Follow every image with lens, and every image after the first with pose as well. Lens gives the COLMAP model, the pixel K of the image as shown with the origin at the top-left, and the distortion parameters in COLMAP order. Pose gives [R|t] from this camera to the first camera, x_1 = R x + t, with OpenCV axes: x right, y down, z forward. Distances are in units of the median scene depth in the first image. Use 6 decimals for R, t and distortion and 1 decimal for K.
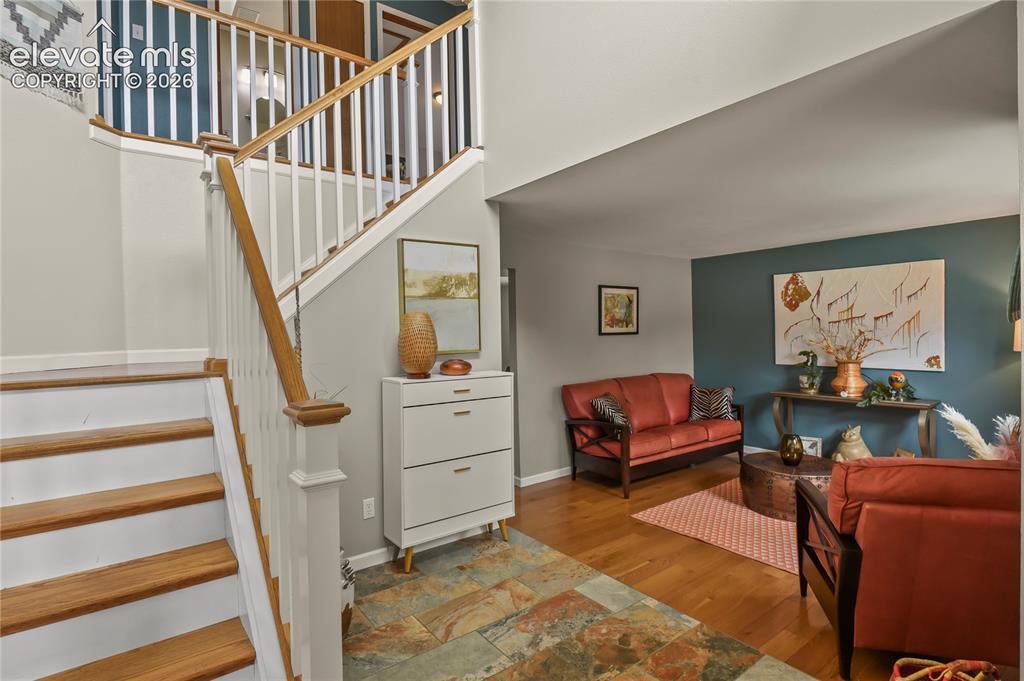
lens RADIAL K [[492.7, 0, 517.3], [0, 492.7, 340.4], [0, 0, 1]] dist [-0.008487, -0.003326]
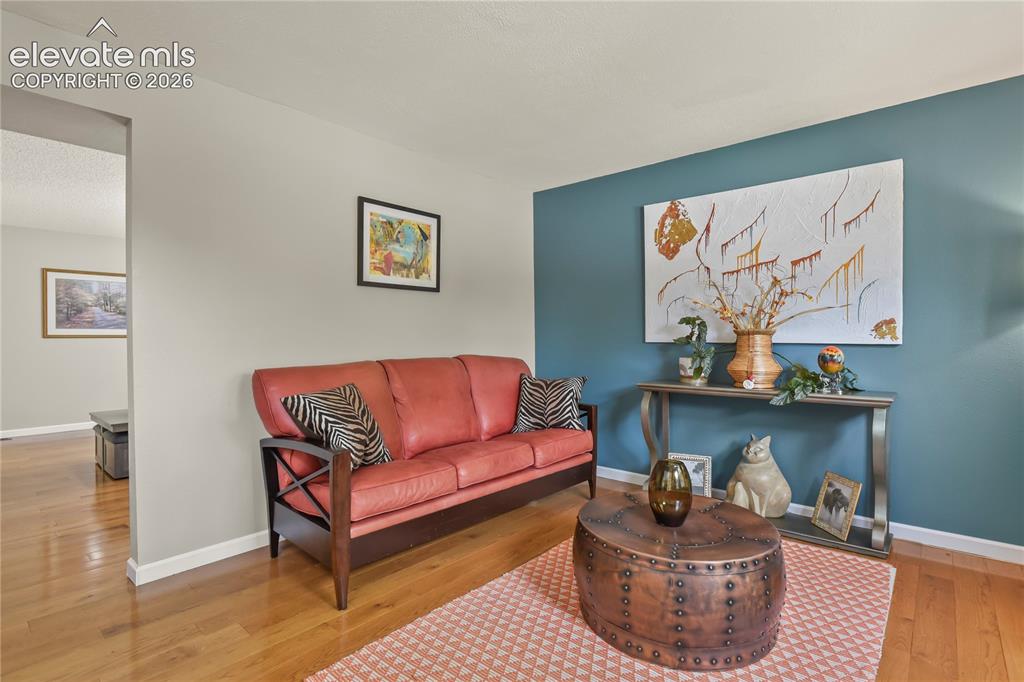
lens RADIAL K [[492.7, 0, 509.9], [0, 492.7, 339.0], [0, 0, 1]] dist [-0.008487, -0.003326]
pose [[0.978638, 0.015657, 0.204992, 0.246015], [-0.012792, 0.999801, -0.015296, 0.064523], [-0.205191, 0.012347, 0.978644, 0.453466]]
